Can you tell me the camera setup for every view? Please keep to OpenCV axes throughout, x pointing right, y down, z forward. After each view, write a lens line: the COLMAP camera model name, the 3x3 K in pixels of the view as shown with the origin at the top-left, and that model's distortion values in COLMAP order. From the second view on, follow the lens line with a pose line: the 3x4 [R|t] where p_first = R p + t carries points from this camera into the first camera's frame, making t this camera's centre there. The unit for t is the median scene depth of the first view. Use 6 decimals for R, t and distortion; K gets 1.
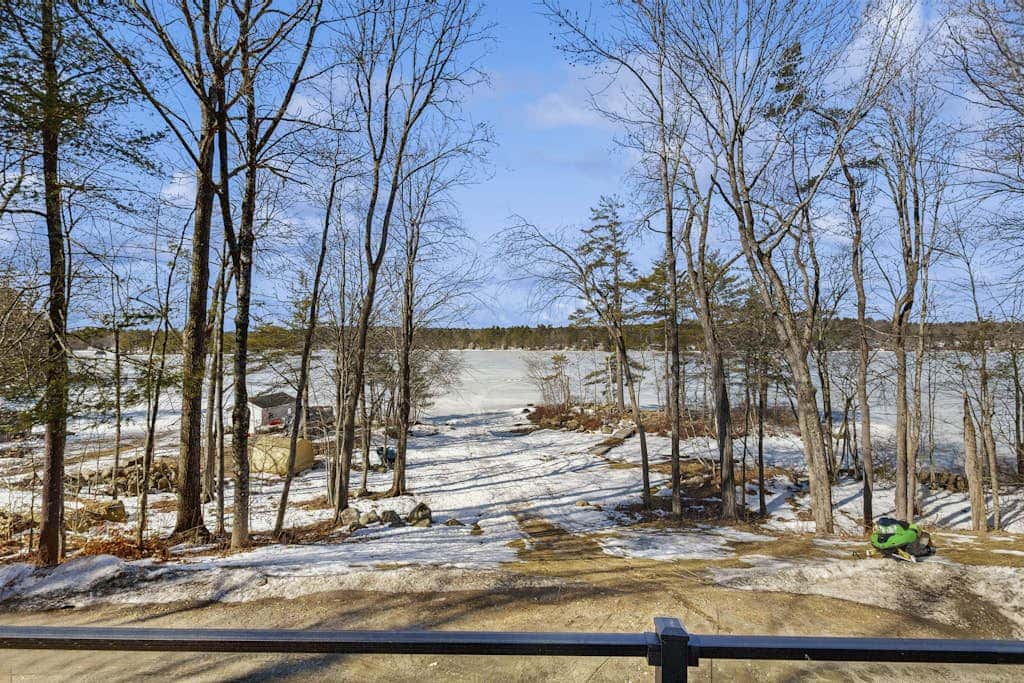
lens RADIAL K [[514.1, 0, 512.0], [0, 514.1, 342.2], [0, 0, 1]] dist [0.012754, -0.000379]
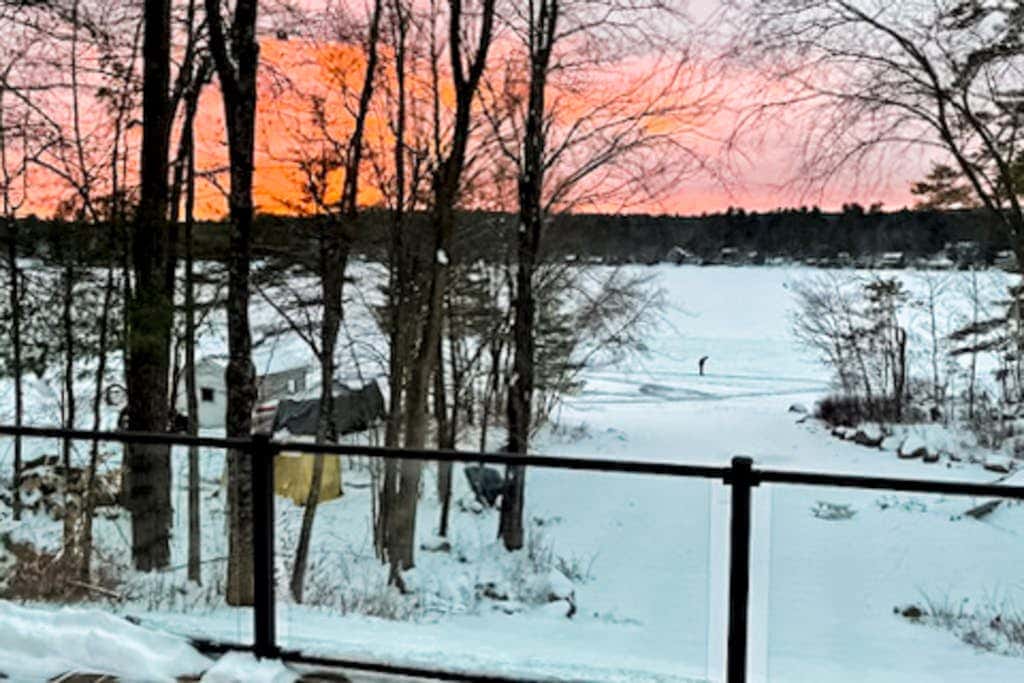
lens RADIAL K [[514.1, 0, 510.2], [0, 514.1, 342.3], [0, 0, 1]] dist [0.012754, -0.000379]
pose [[0.969831, 0.049025, -0.238796, -0.102187], [-0.007451, 0.985073, 0.171974, 0.004535], [0.243663, -0.165006, 0.955720, 0.525439]]
